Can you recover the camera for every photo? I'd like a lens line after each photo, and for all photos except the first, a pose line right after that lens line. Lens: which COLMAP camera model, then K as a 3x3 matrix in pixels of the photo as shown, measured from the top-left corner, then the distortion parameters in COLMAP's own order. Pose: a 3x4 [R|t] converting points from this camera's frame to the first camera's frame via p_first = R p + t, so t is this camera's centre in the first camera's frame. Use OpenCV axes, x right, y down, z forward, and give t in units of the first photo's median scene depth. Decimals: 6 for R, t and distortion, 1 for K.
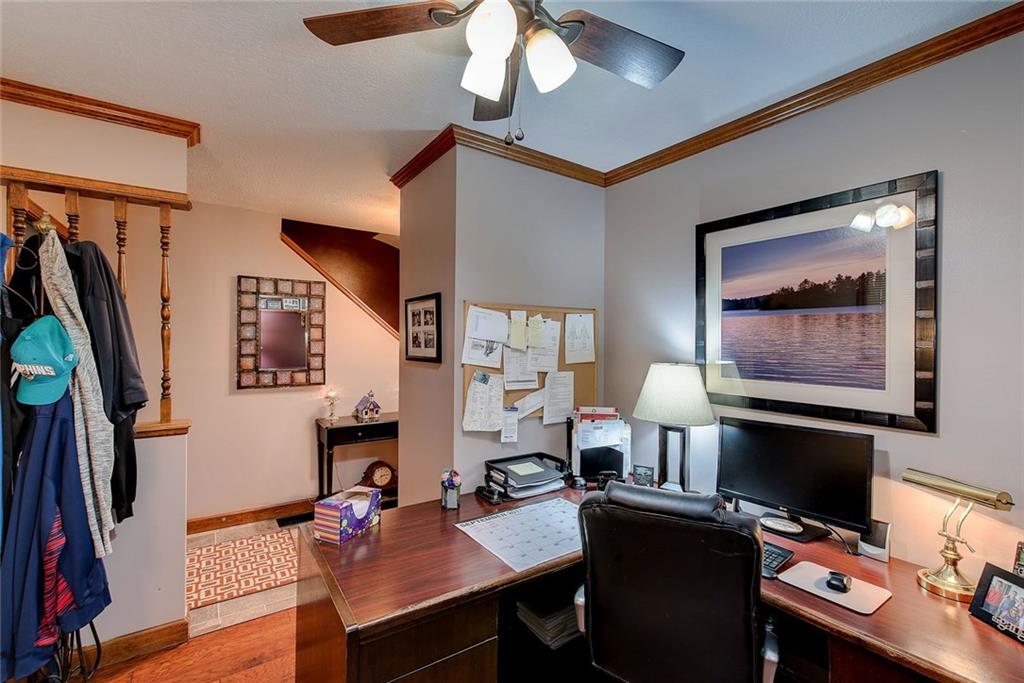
lens RADIAL K [[442.3, 0, 507.9], [0, 442.3, 342.3], [0, 0, 1]] dist [0.001012, -0.000508]
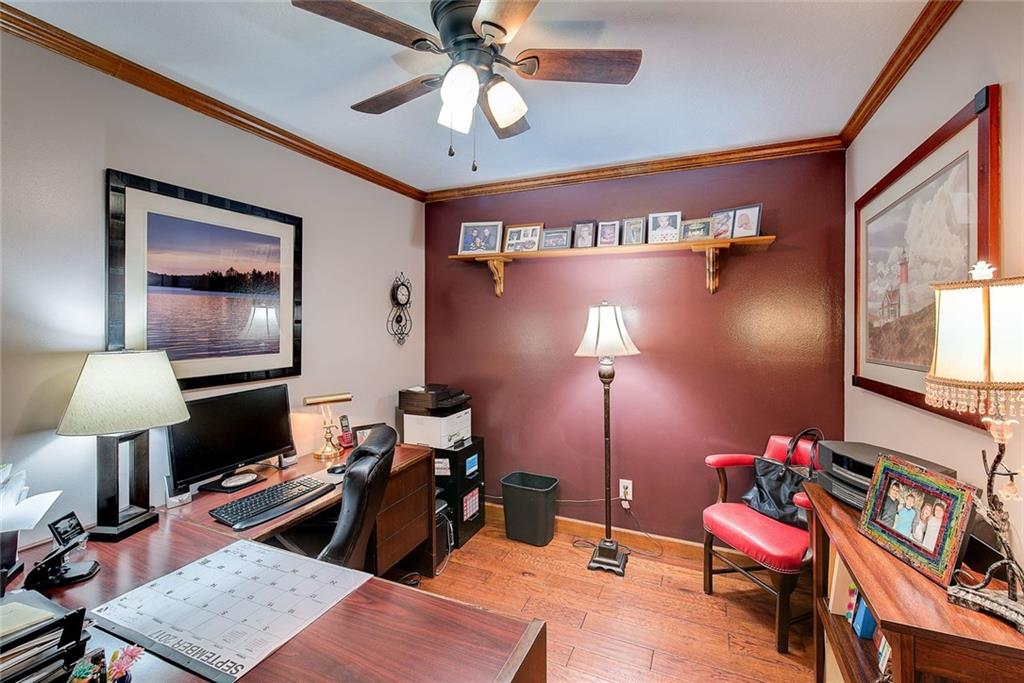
lens RADIAL K [[442.3, 0, 515.5], [0, 442.3, 317.6], [0, 0, 1]] dist [0.001012, -0.000508]
pose [[-0.531069, -0.003911, 0.847320, -0.685714], [-0.001392, 0.999992, 0.003743, -0.014415], [-0.847328, 0.000808, -0.531070, 0.932999]]
